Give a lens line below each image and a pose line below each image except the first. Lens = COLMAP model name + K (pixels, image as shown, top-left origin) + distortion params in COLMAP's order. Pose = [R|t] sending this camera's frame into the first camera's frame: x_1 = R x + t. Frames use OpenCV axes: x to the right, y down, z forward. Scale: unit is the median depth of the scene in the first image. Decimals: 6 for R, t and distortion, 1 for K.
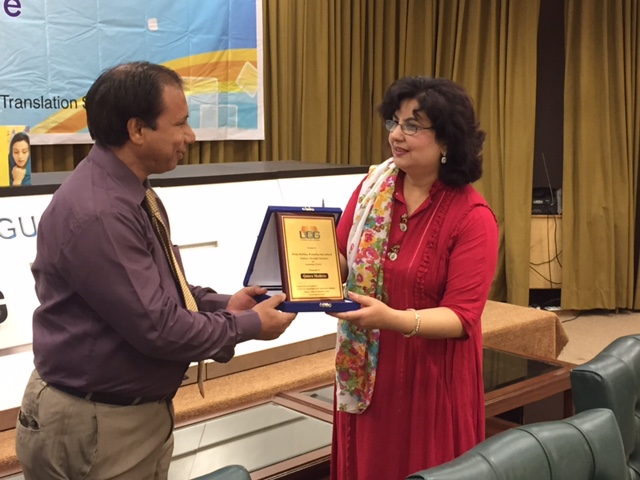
lens RADIAL K [[913.4, 0, 324.0], [0, 913.4, 233.7], [0, 0, 1]] dist [0.052748, 0.000000]
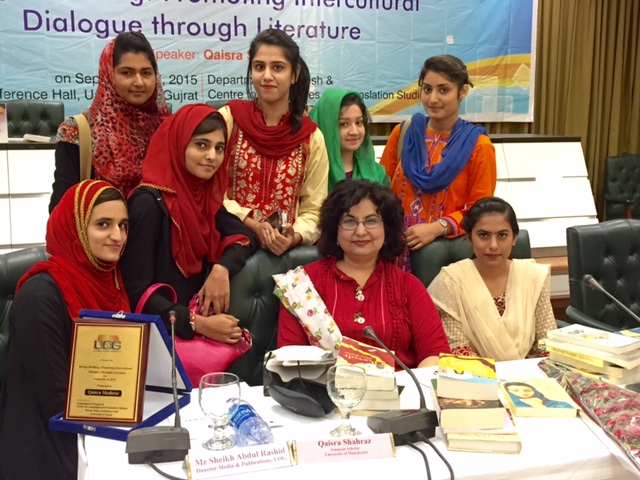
lens RADIAL K [[805.2, 0, 329.8], [0, 805.2, 231.9], [0, 0, 1]] dist [0.061712, 0.000000]
pose [[0.911997, 0.062567, -0.405397, 0.185108], [-0.054765, 0.998023, 0.030826, 0.045536], [0.406525, -0.005912, 0.913621, -0.247972]]
